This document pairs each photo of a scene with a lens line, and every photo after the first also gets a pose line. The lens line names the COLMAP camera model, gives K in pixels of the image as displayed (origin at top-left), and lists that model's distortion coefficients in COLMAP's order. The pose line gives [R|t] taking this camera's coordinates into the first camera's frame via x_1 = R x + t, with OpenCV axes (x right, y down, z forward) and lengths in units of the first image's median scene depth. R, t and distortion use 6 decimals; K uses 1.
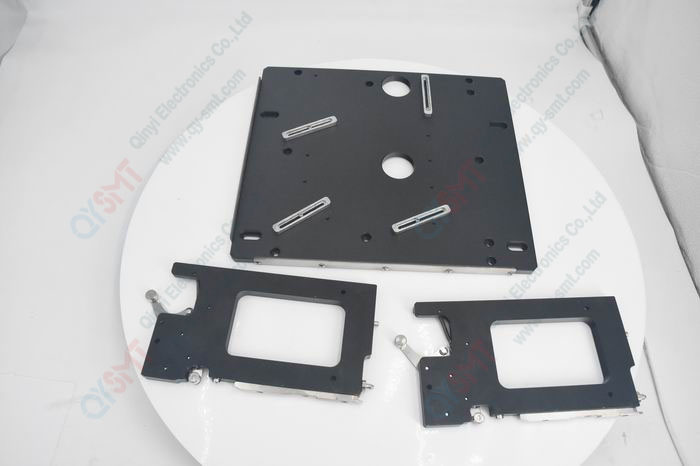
lens RADIAL K [[469.9, 0, 350.0], [0, 469.9, 233.0], [0, 0, 1]] dist [-0.125703, 0.051903]
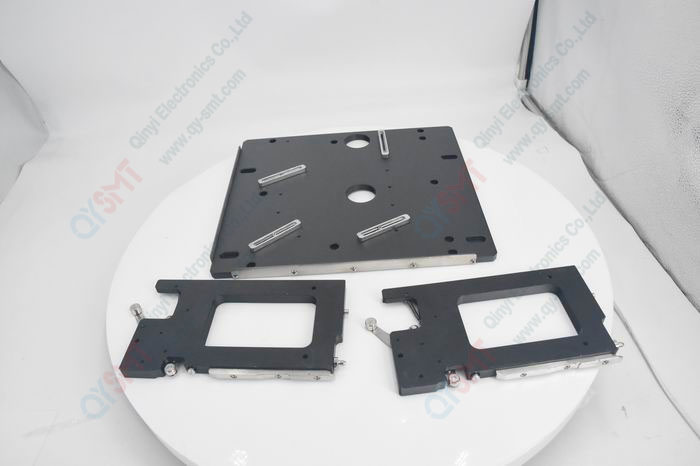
lens RADIAL K [[469.9, 0, 350.0], [0, 469.9, 233.0], [0, 0, 1]] dist [-0.125703, 0.051903]
pose [[0.994450, -0.104870, -0.008433, 0.087159], [0.096623, 0.942077, -0.321178, 0.349024], [0.041627, 0.318580, 0.946981, -0.037971]]
